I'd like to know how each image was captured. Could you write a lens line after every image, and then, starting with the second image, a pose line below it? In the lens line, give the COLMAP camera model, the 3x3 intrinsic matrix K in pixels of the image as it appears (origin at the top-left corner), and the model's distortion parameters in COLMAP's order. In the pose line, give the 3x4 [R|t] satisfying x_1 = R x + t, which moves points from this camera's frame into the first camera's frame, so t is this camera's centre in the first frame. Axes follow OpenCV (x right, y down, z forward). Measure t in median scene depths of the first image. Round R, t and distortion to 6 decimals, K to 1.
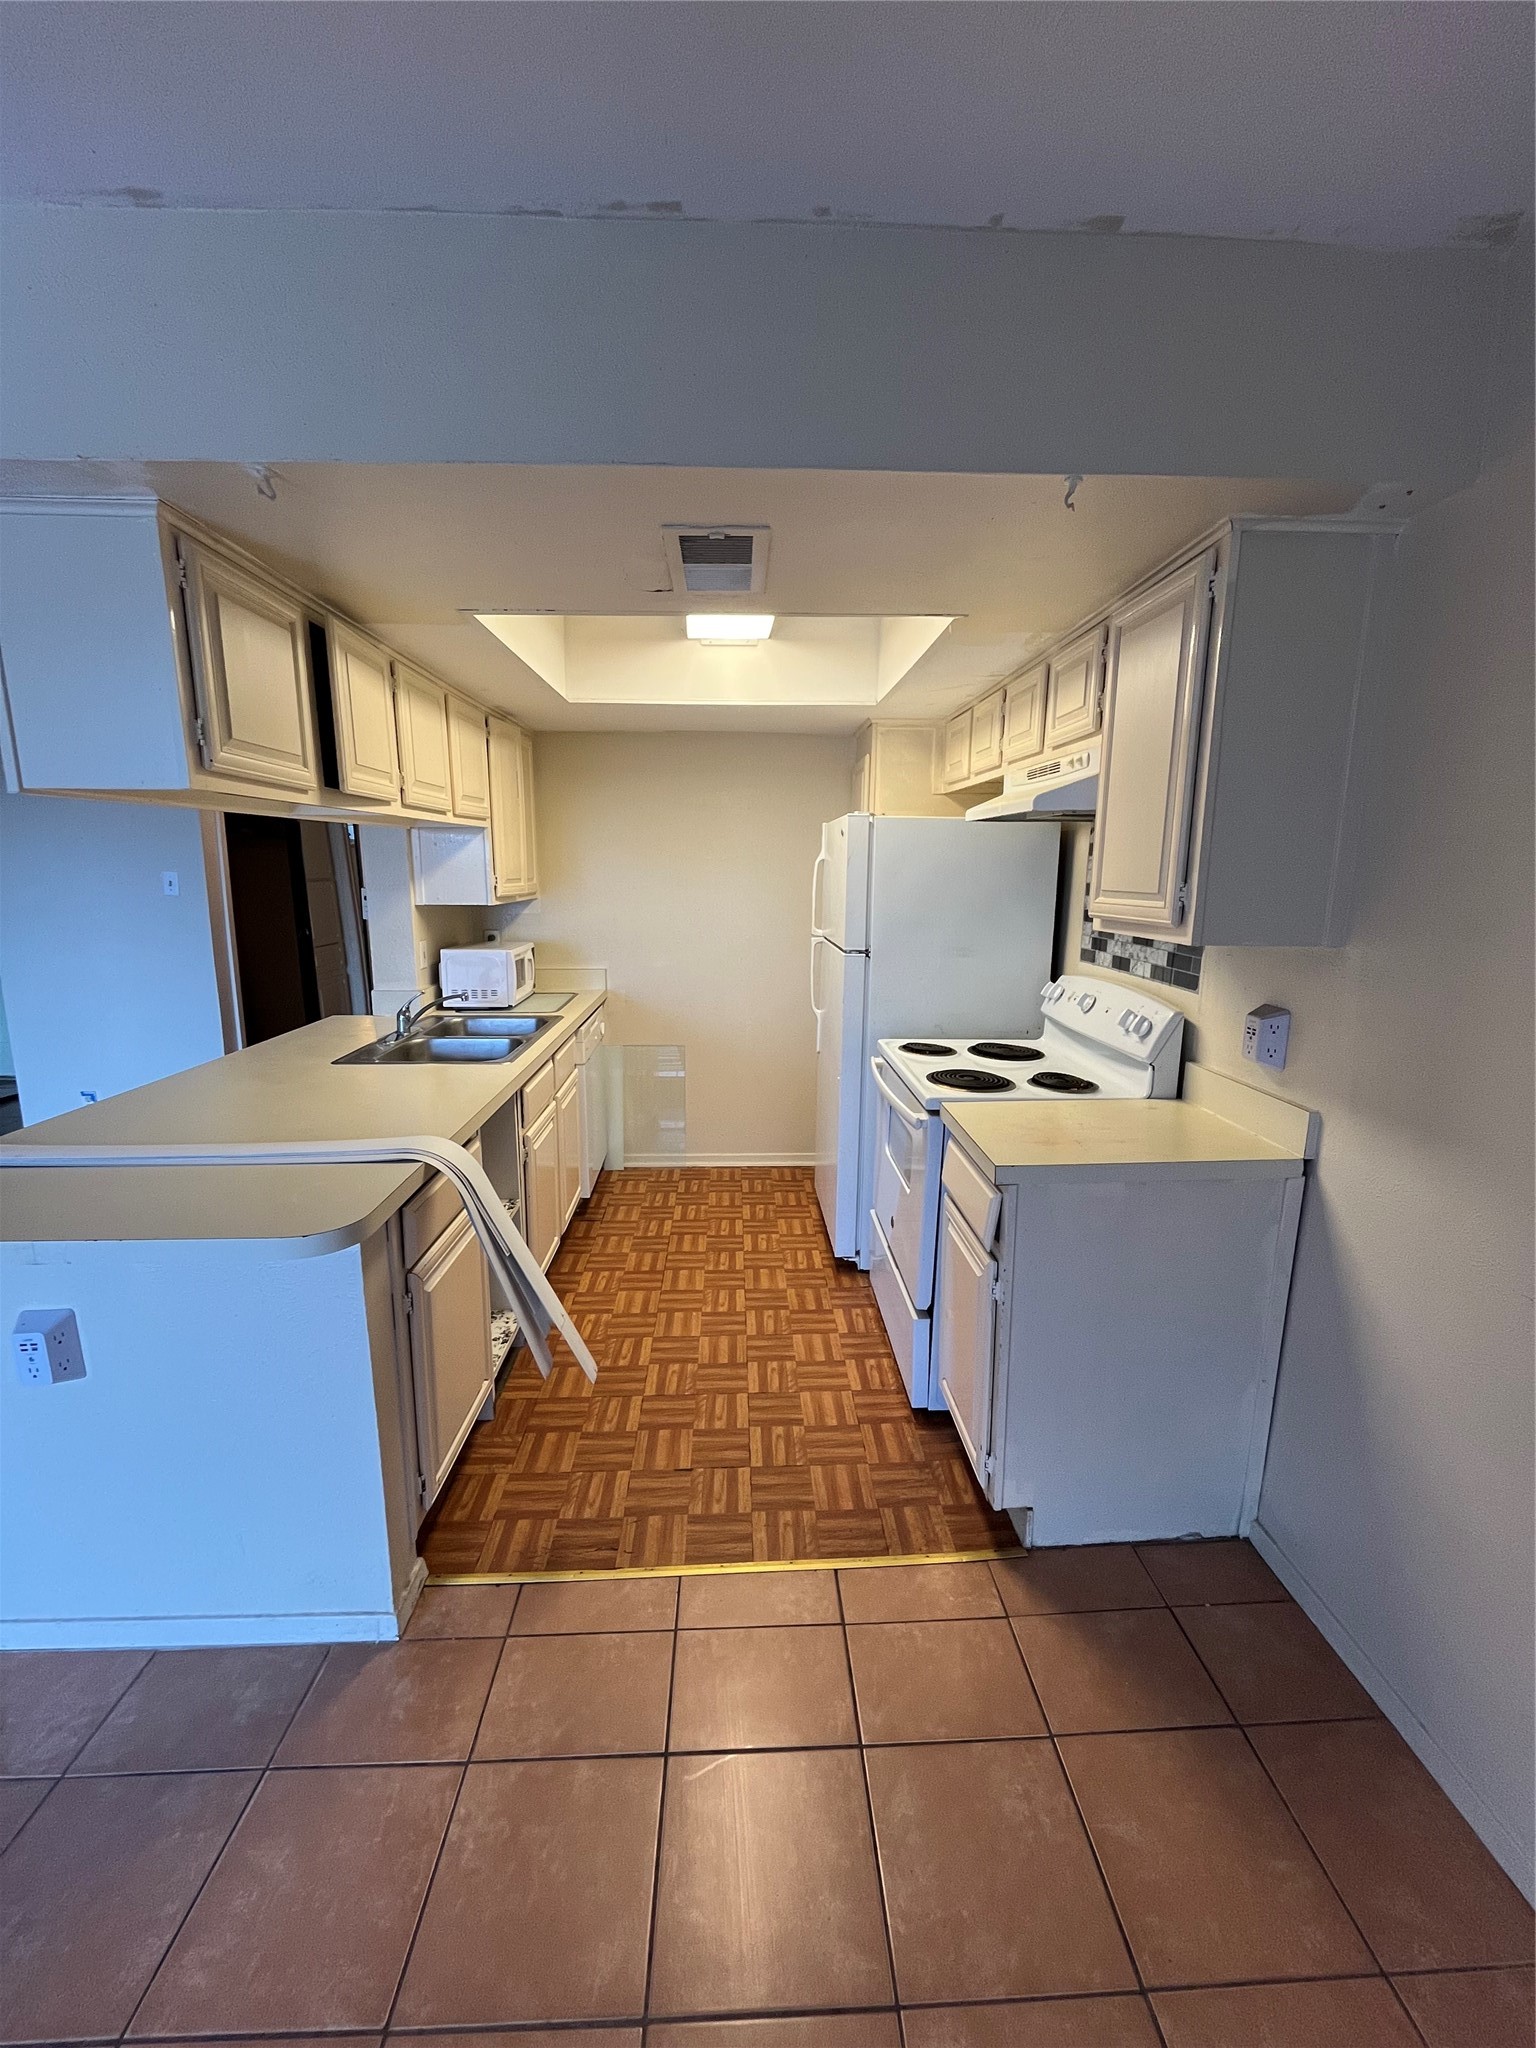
lens RADIAL K [[831.7, 0, 771.6], [0, 831.7, 1017.6], [0, 0, 1]] dist [-0.004287, 0.000982]
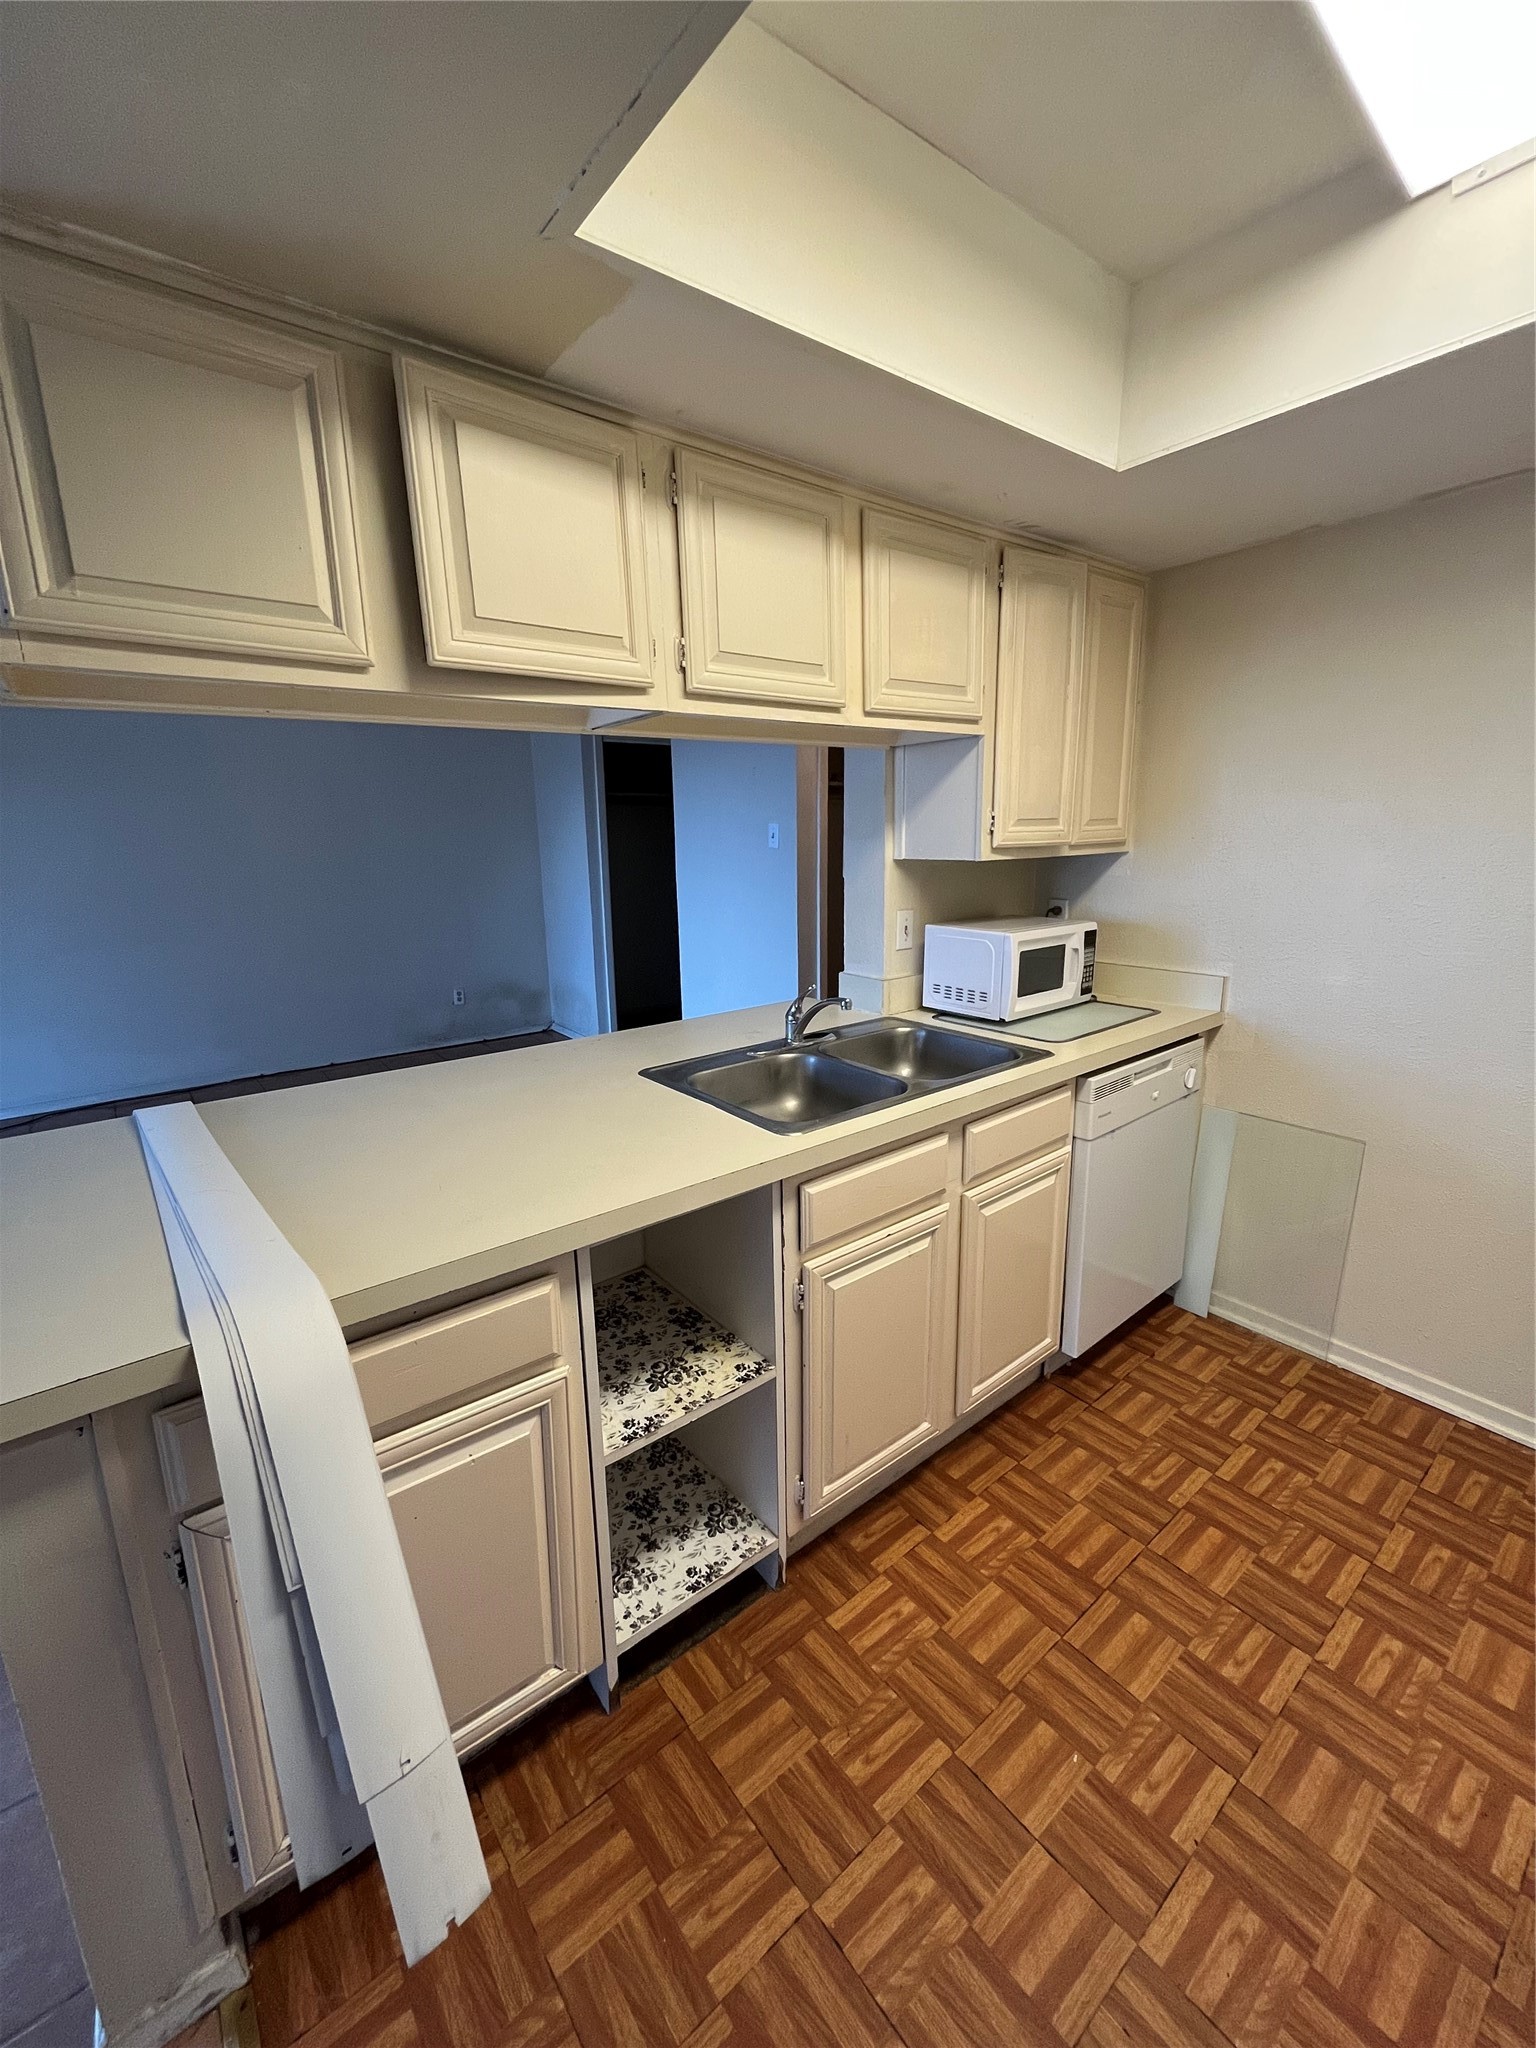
lens RADIAL K [[831.7, 0, 771.1], [0, 831.7, 1017.9], [0, 0, 1]] dist [-0.004287, 0.000982]
pose [[0.589116, 0.159244, -0.792201, 0.104385], [-0.121866, 0.986685, 0.107713, -0.075754], [0.798806, 0.033087, 0.600679, 0.568565]]
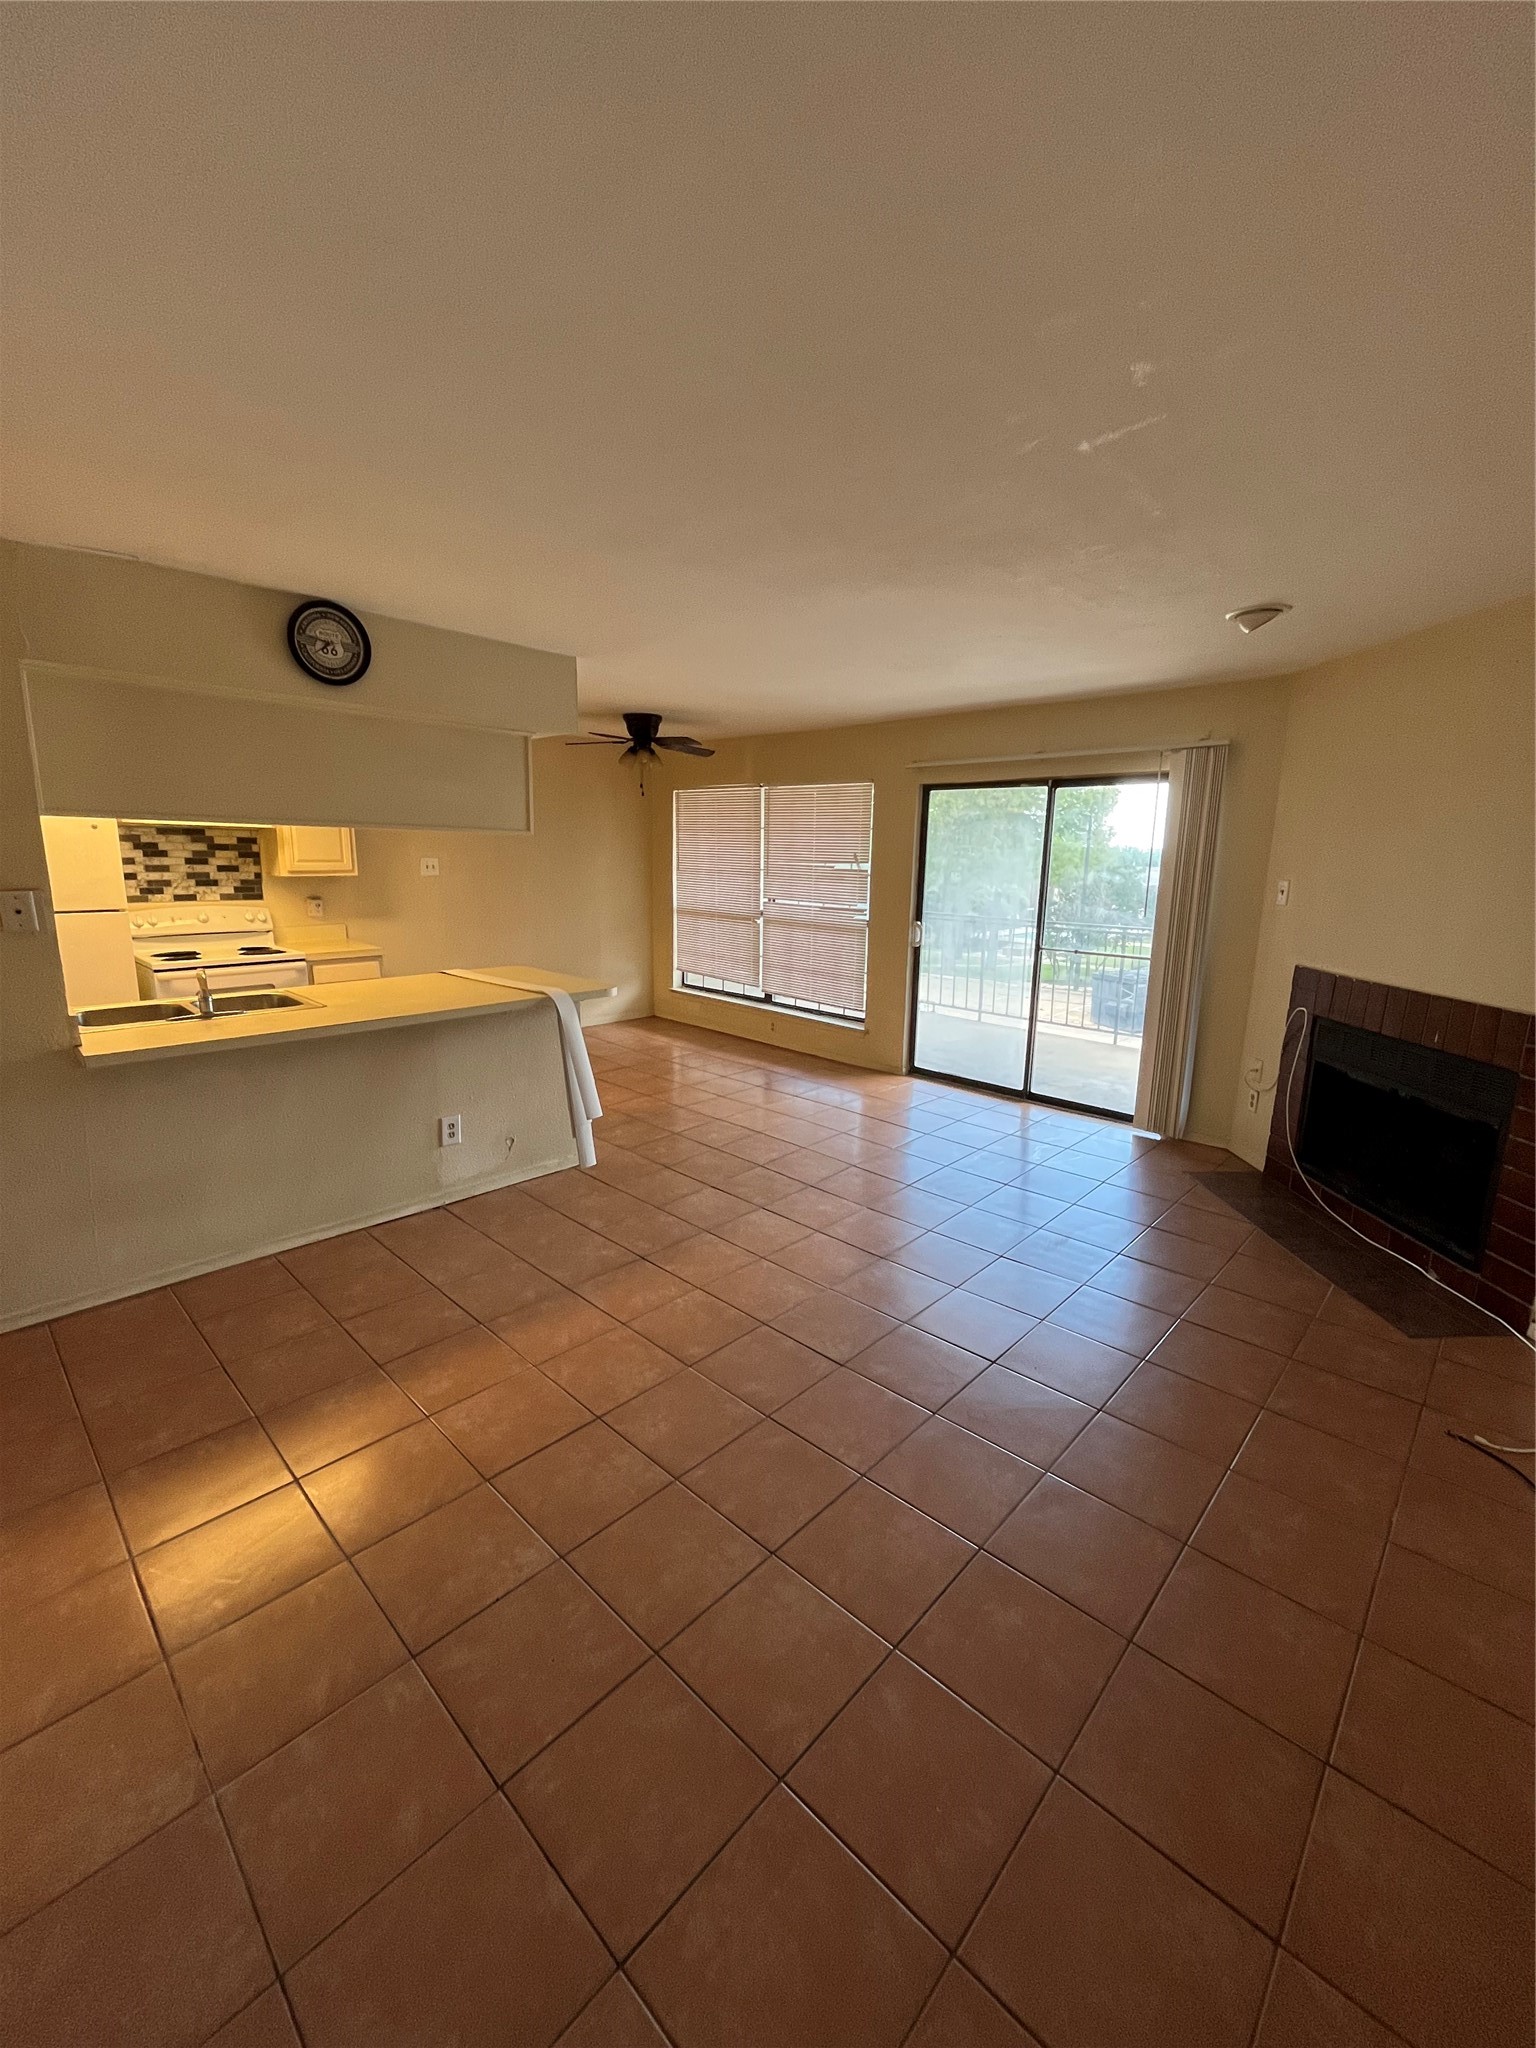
lens RADIAL K [[831.7, 0, 768.5], [0, 831.7, 1017.9], [0, 0, 1]] dist [-0.004287, 0.000982]
pose [[-0.693268, -0.164897, 0.701562, -1.745381], [0.101886, 0.941269, 0.321919, -0.256399], [-0.713442, 0.294655, -0.635751, 1.189097]]
